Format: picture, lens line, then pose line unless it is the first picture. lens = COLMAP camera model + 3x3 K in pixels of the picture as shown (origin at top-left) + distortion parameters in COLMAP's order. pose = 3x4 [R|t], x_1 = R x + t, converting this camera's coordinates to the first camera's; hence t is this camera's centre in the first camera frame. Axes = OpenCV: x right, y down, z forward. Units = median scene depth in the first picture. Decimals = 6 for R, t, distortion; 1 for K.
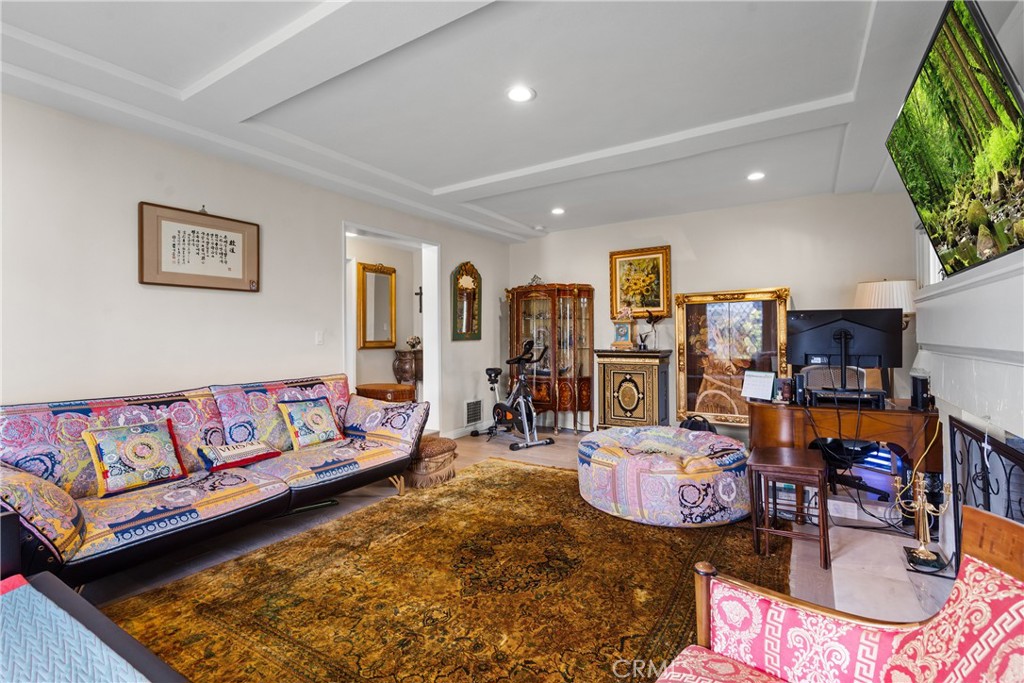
lens RADIAL K [[466.3, 0, 512.5], [0, 466.3, 354.7], [0, 0, 1]] dist [-0.009337, 0.004859]
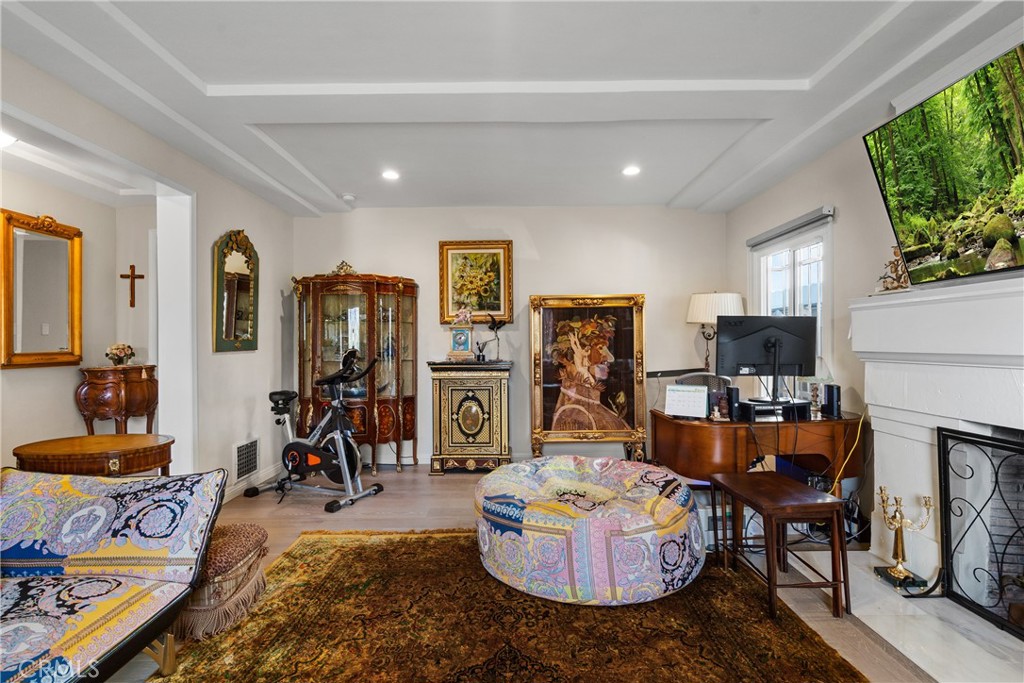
lens RADIAL K [[466.3, 0, 512.5], [0, 466.3, 354.7], [0, 0, 1]] dist [-0.009337, 0.004859]
pose [[0.846825, -0.010845, 0.531761, -0.125109], [0.021107, 0.999690, -0.013224, -0.009437], [-0.531453, 0.022422, 0.846791, 0.262623]]
